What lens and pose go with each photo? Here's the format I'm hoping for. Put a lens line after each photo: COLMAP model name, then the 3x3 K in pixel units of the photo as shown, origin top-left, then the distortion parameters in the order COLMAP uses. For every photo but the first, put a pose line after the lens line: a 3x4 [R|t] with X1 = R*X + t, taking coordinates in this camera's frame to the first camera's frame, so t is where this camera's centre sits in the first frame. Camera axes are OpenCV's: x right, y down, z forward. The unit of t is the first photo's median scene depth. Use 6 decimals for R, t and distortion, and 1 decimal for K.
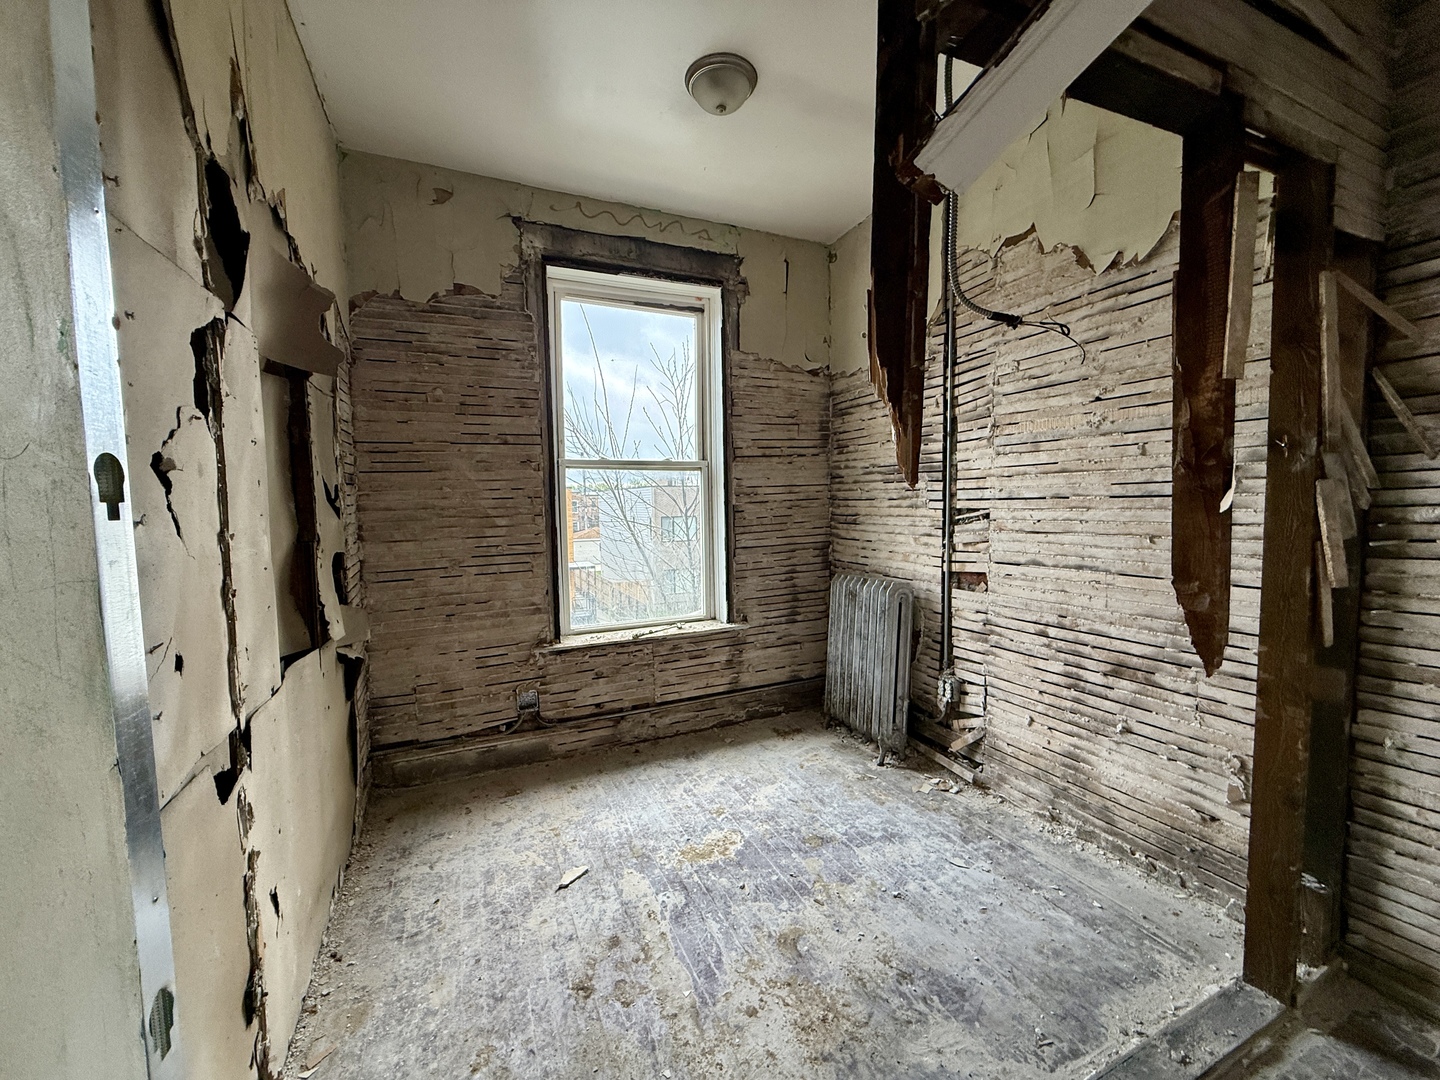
lens RADIAL K [[571.0, 0, 719.5], [0, 571.0, 542.6], [0, 0, 1]] dist [-0.000350, 0.000050]
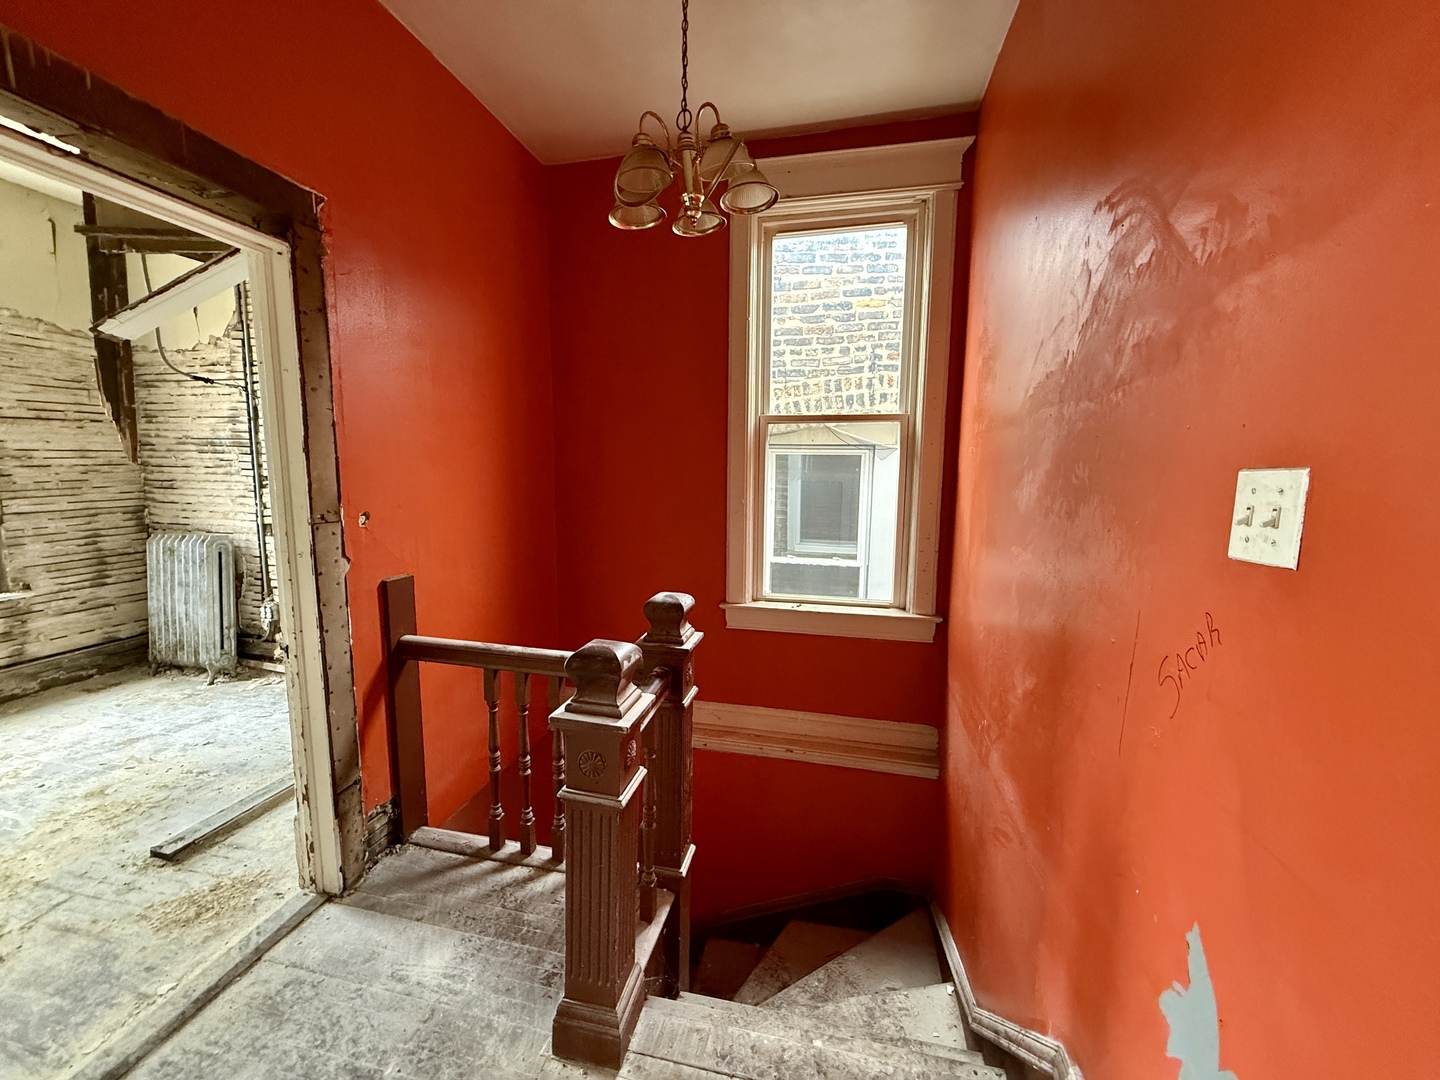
lens RADIAL K [[571.0, 0, 714.2], [0, 571.0, 540.6], [0, 0, 1]] dist [-0.000350, 0.000050]
pose [[0.605319, -0.072324, 0.792691, -0.011567], [0.032317, 0.997275, 0.066312, 0.030155], [-0.795327, -0.014523, 0.606007, -0.533257]]
